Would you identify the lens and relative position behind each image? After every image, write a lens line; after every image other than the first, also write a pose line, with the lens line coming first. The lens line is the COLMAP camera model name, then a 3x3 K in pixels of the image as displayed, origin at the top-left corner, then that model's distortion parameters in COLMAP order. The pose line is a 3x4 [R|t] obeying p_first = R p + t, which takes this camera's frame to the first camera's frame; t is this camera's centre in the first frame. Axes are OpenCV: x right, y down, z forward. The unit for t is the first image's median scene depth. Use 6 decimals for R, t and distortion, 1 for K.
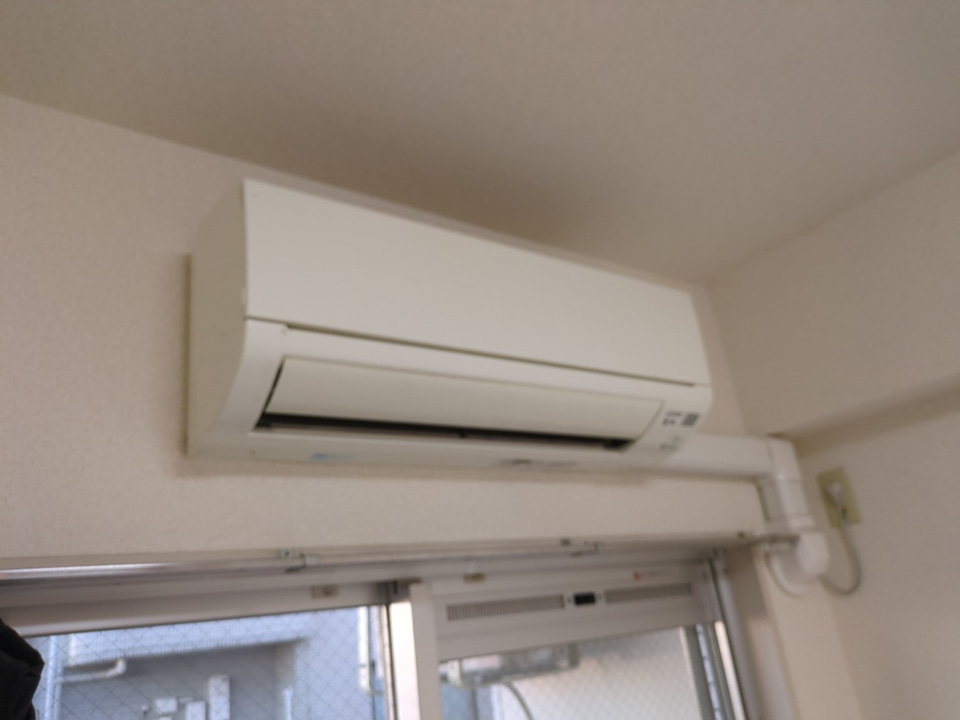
lens RADIAL K [[733.9, 0, 480.0], [0, 733.9, 360.0], [0, 0, 1]] dist [0.029130, 0.000703]
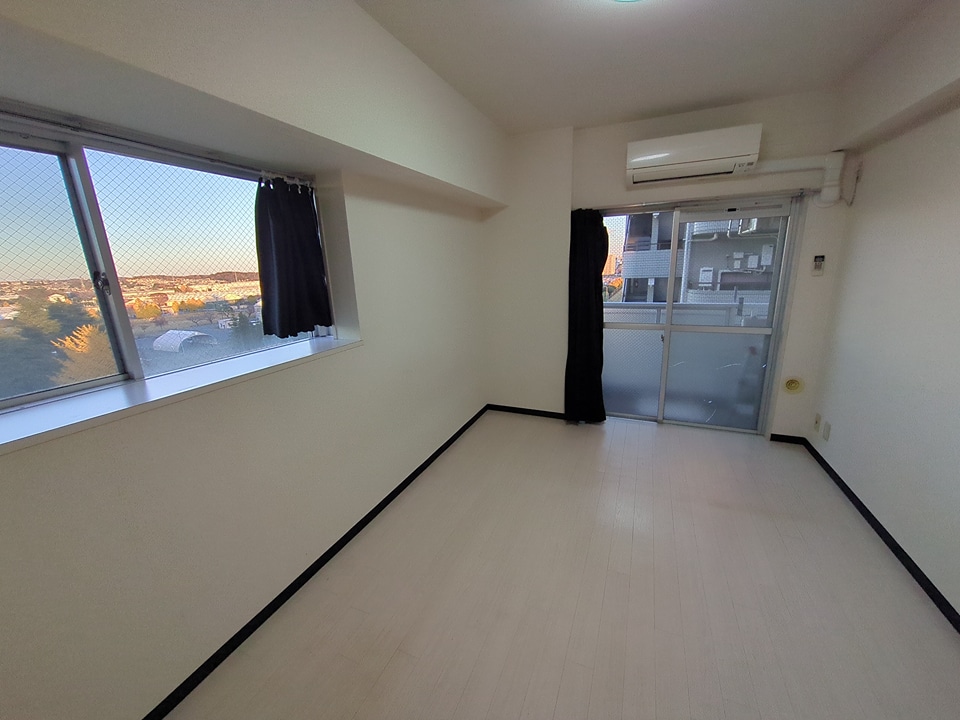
lens RADIAL K [[376.9, 0, 480.0], [0, 376.9, 360.0], [0, 0, 1]] dist [0.002152, 0.000360]
pose [[0.524311, 0.305004, -0.795029, 0.306856], [0.279910, 0.820034, 0.499193, -0.098647], [0.804207, -0.484269, 0.344579, -0.286946]]
